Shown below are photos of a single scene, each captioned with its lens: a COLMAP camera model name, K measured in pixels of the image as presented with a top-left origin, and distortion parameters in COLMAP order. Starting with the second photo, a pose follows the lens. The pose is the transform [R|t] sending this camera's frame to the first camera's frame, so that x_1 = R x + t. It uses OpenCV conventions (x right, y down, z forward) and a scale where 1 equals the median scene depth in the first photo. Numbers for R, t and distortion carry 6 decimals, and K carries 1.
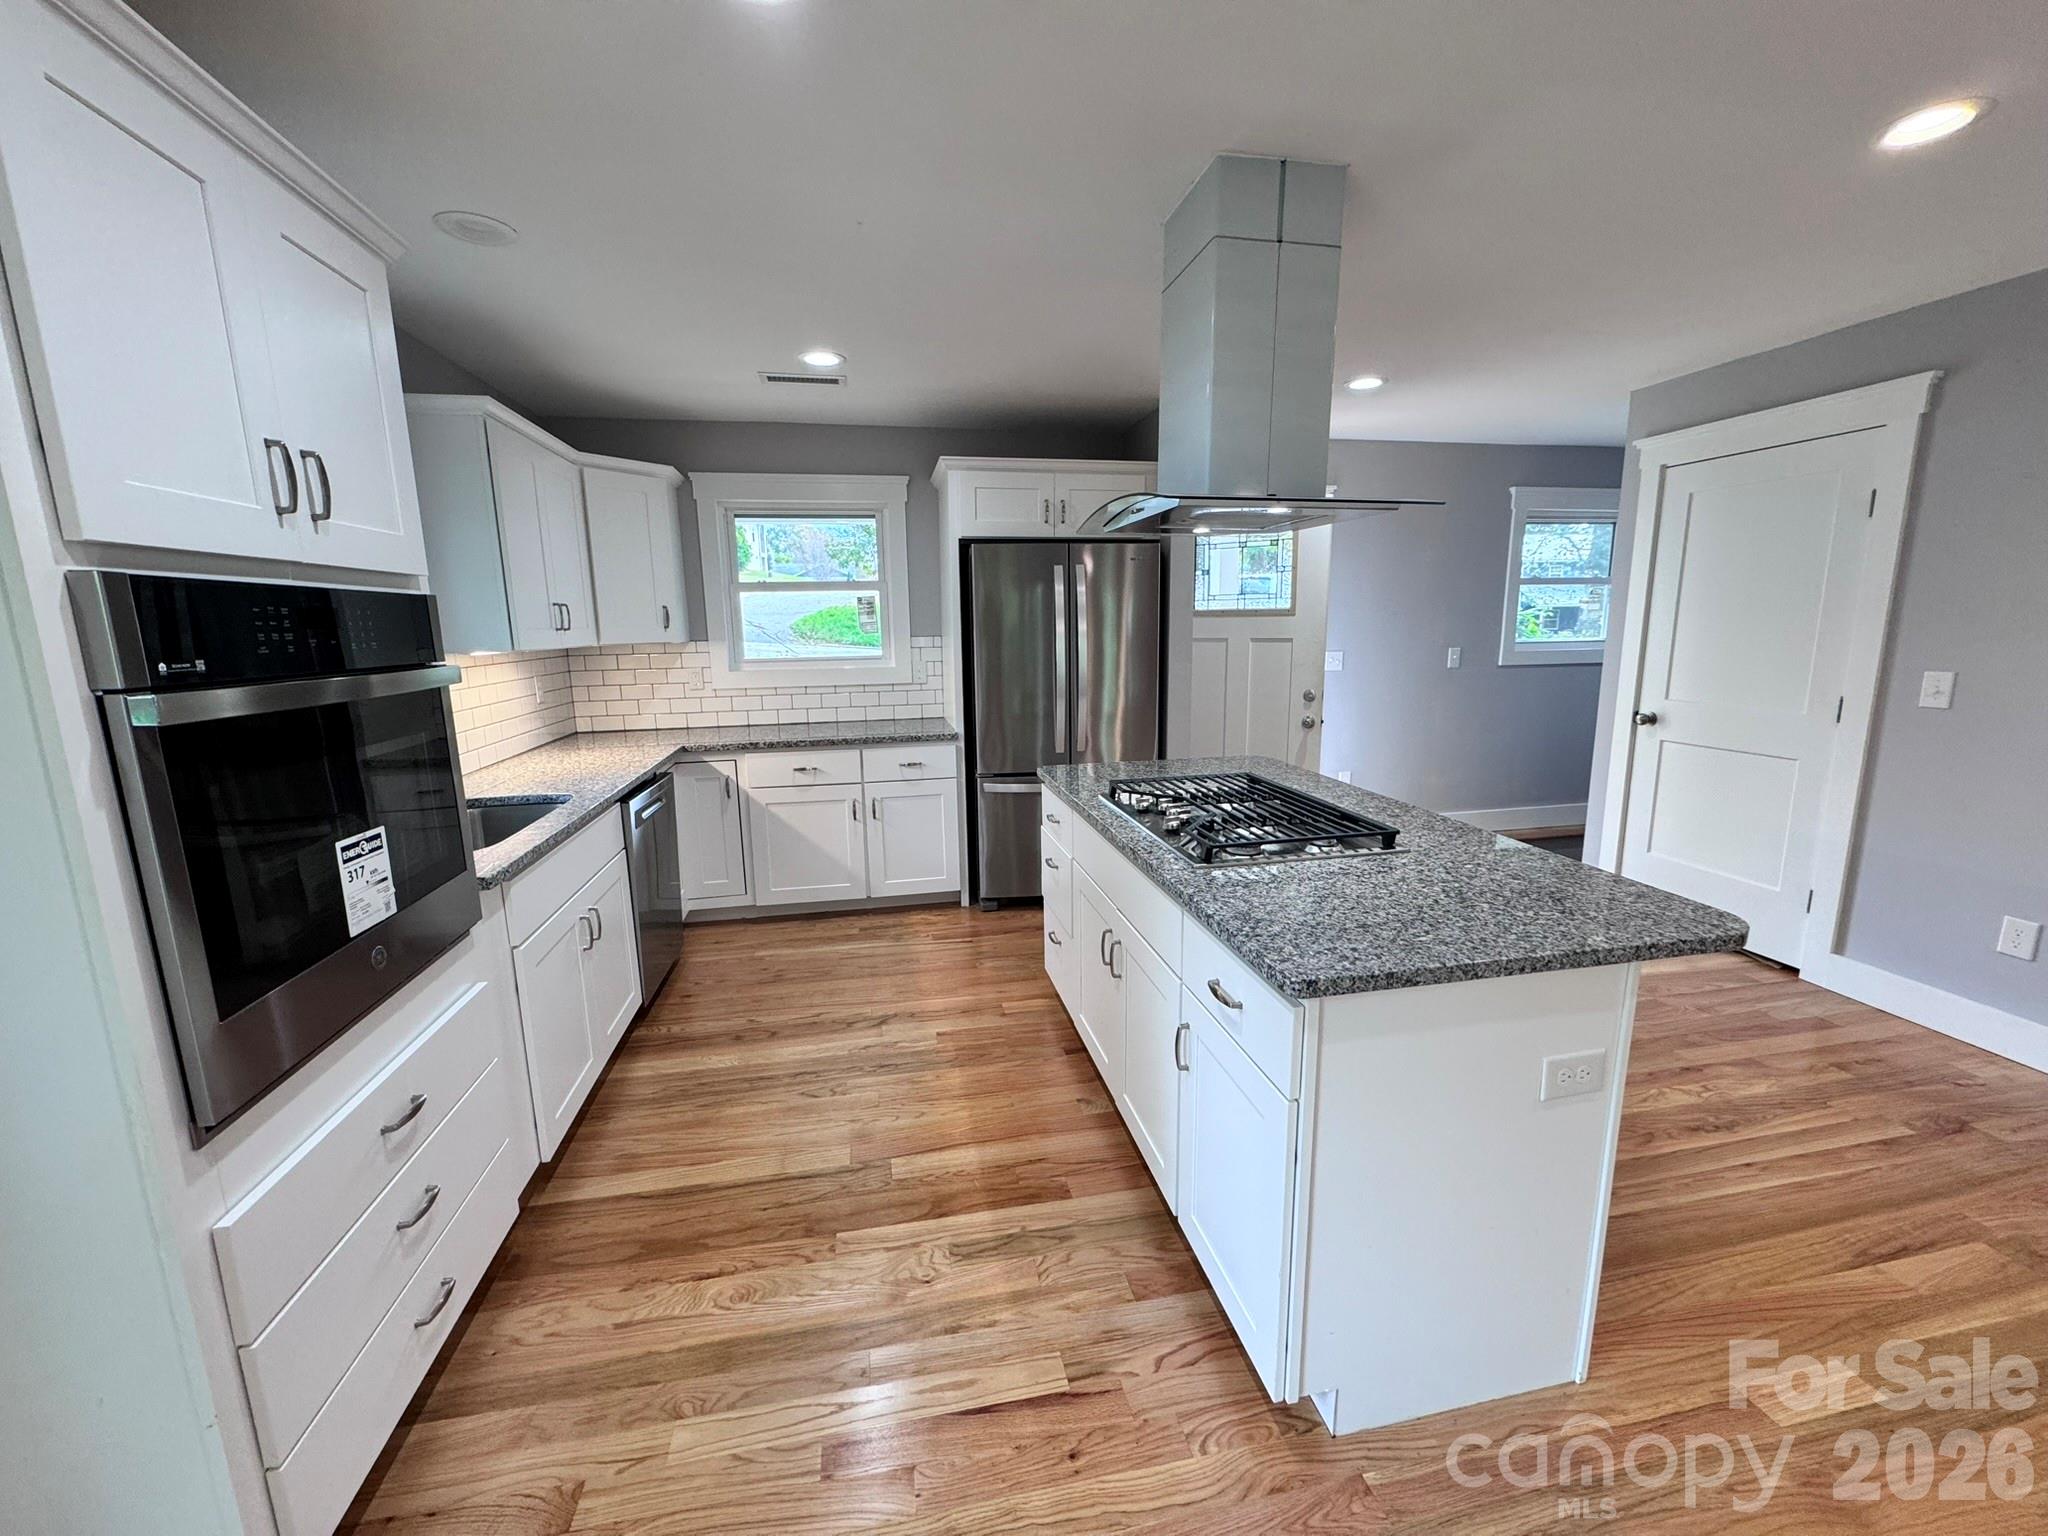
lens RADIAL K [[815.2, 0, 1024.0], [0, 815.2, 768.0], [0, 0, 1]] dist [0.001001, 0.000013]
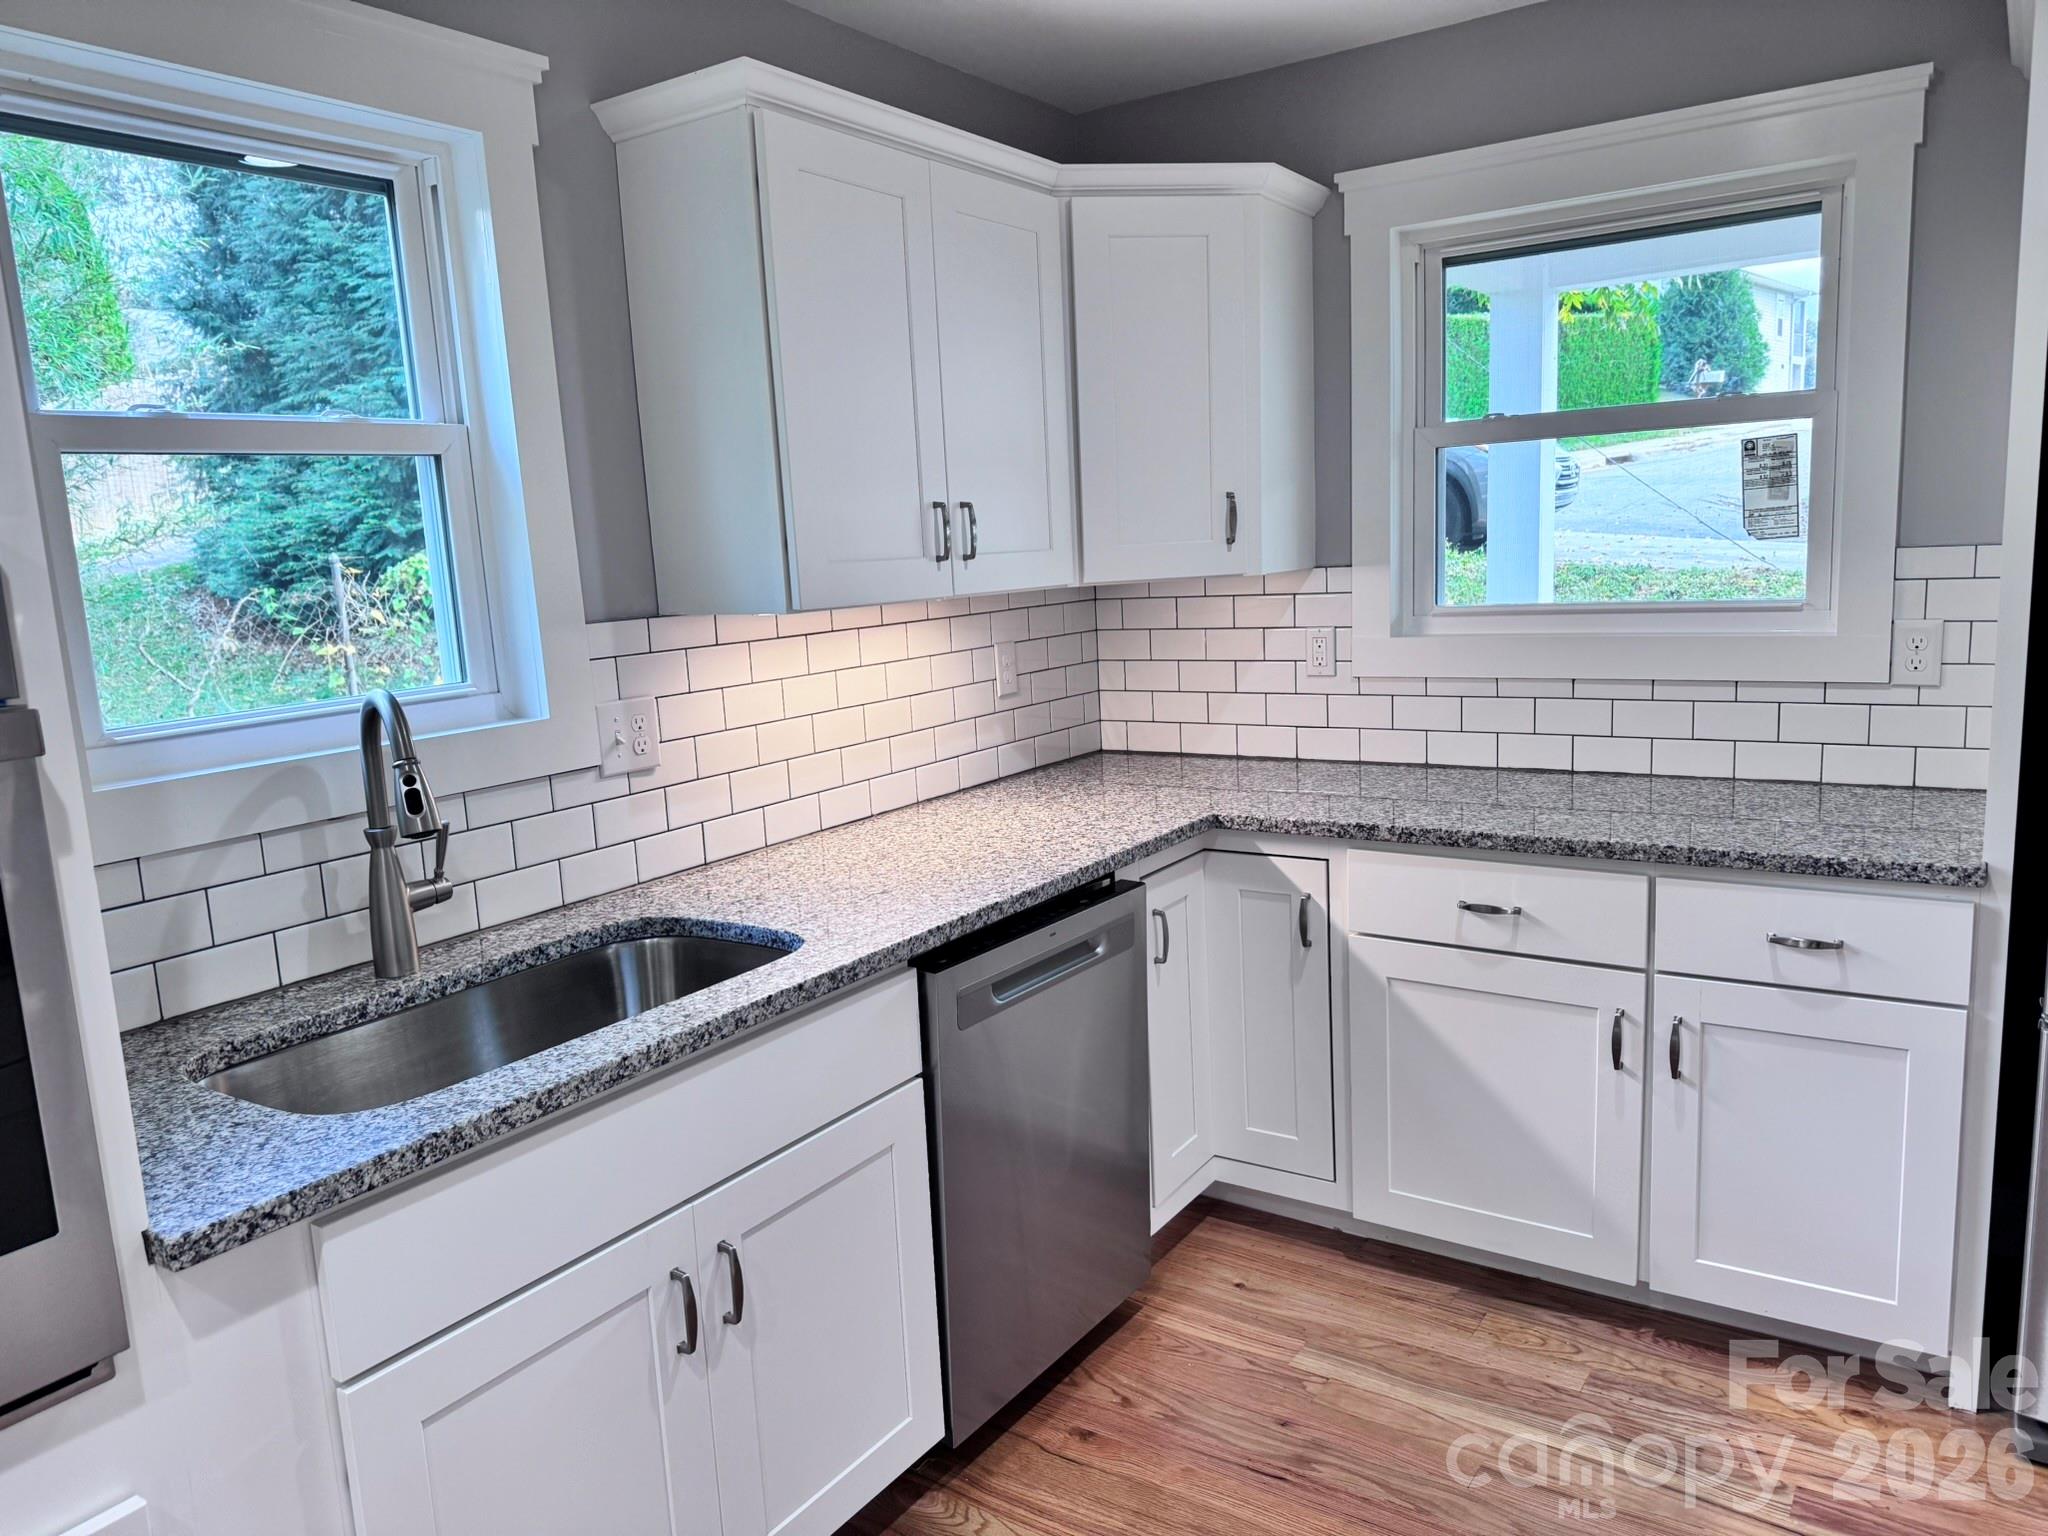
lens RADIAL K [[1432.7, 0, 1024.0], [0, 1432.7, 775.8], [0, 0, 1]] dist [0.096040, -0.143745]
pose [[0.704315, 0.098593, -0.703008, 0.045269], [-0.091274, 0.994666, 0.048054, -0.071234], [0.703996, 0.030321, 0.709556, 0.362582]]
